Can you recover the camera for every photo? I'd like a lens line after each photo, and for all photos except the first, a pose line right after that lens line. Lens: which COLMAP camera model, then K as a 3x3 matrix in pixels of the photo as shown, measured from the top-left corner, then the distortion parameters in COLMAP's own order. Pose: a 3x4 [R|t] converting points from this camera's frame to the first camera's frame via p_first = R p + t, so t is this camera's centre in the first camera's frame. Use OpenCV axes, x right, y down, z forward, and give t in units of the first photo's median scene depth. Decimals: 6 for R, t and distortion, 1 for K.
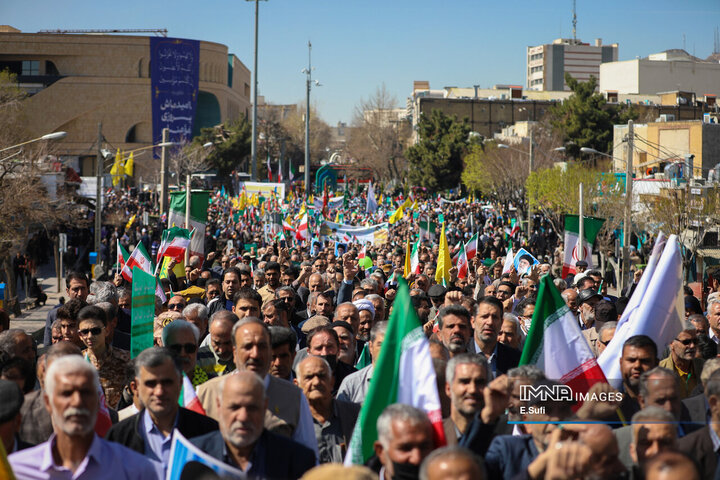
lens RADIAL K [[4030.1, 0, 360.0], [0, 4030.1, 240.0], [0, 0, 1]] dist [2.091772, -33.417252]
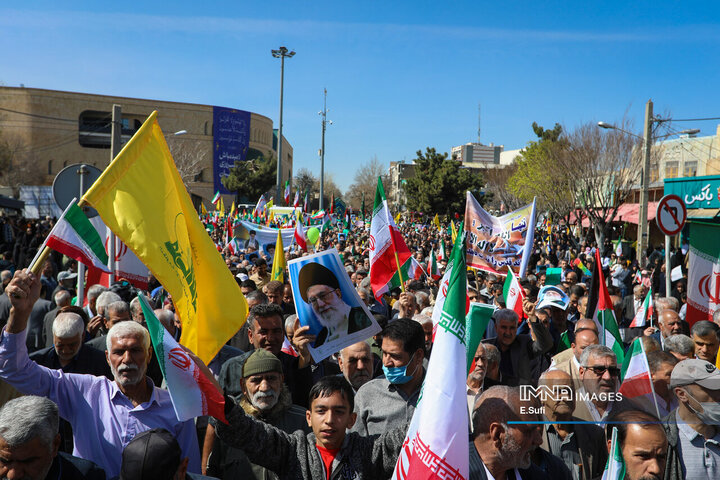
lens RADIAL K [[4030.1, 0, 360.0], [0, 4030.1, 240.0], [0, 0, 1]] dist [2.091772, -33.417252]
pose [[0.999872, 0.015787, -0.002513, 0.002748], [-0.015798, 0.999866, -0.004398, 0.000918], [0.002443, 0.004437, 0.999987, -0.369521]]
